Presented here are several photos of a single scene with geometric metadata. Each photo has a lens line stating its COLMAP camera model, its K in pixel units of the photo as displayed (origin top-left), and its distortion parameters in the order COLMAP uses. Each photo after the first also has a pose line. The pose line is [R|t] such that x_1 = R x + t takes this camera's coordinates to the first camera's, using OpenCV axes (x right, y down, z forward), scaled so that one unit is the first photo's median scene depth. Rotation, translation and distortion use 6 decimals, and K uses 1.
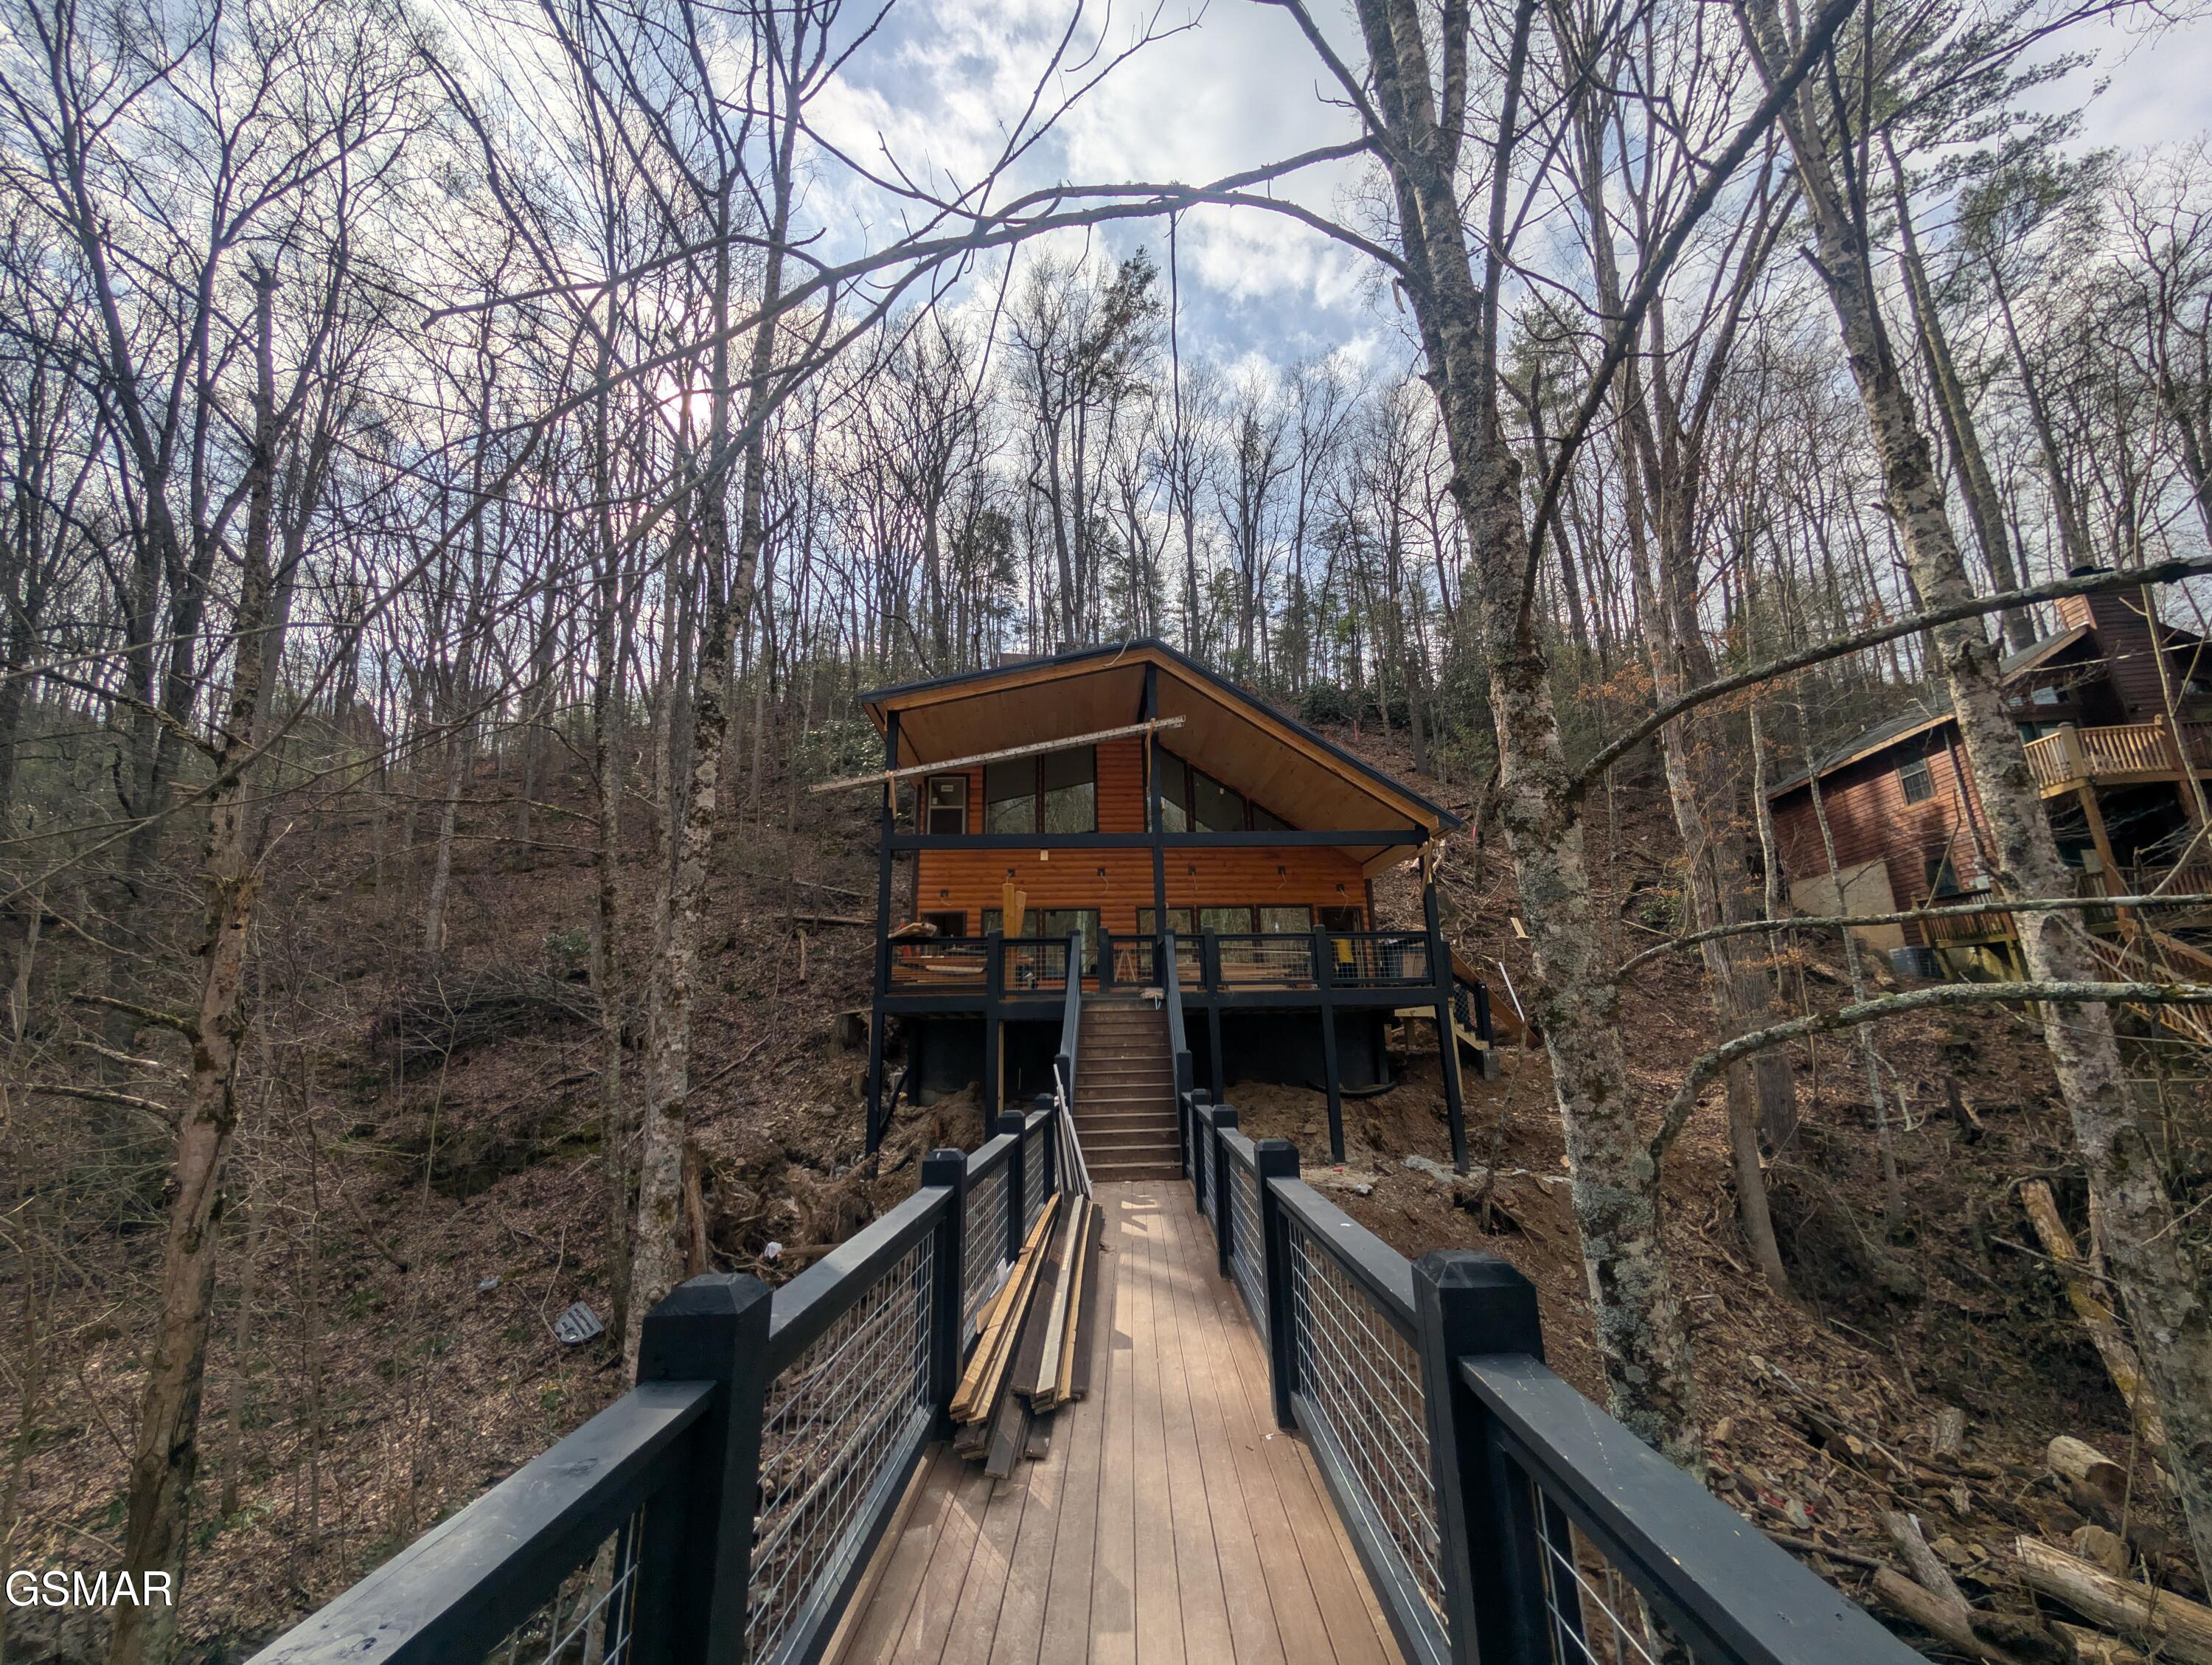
lens RADIAL K [[837.4, 0, 1106.0], [0, 837.4, 832.5], [0, 0, 1]] dist [0.001610, 0.000105]
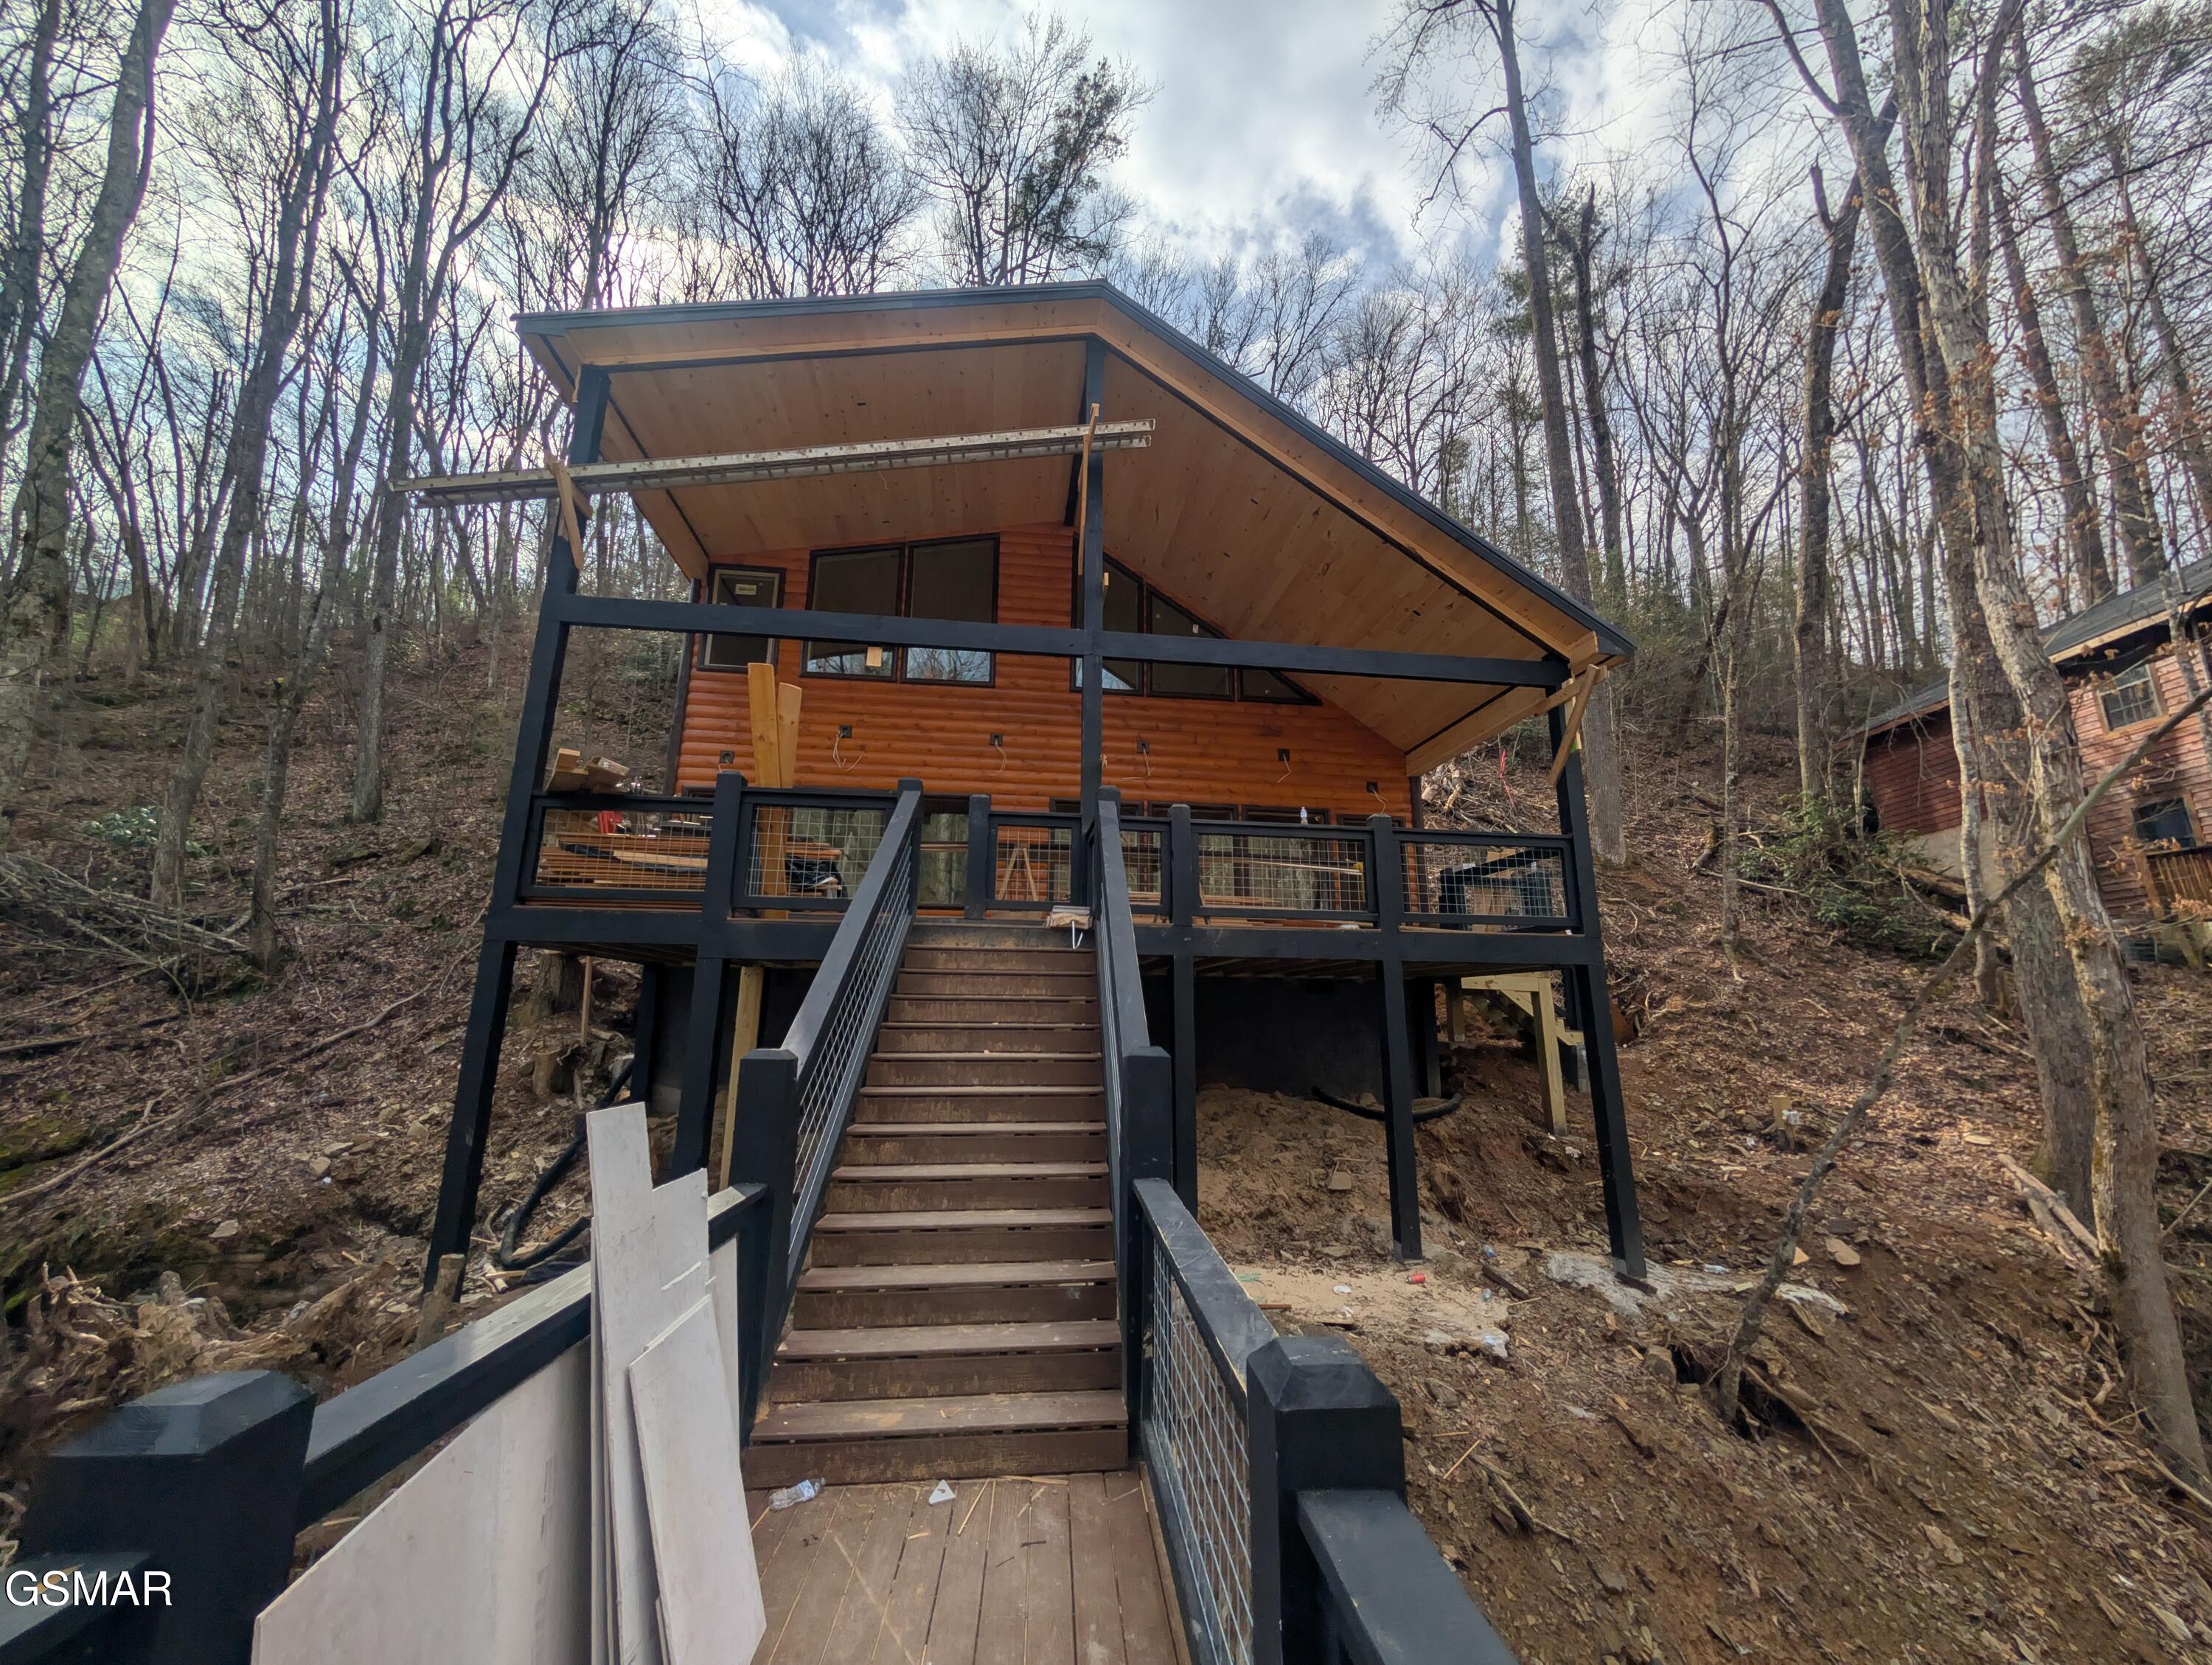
lens RADIAL K [[778.6, 0, 1098.3], [0, 778.6, 857.4], [0, 0, 1]] dist [-0.000627, -0.000047]
pose [[0.995676, 0.047951, 0.079562, 0.032660], [-0.051546, 0.997711, 0.043763, 0.123204], [-0.077282, -0.047675, 0.995869, 0.501324]]
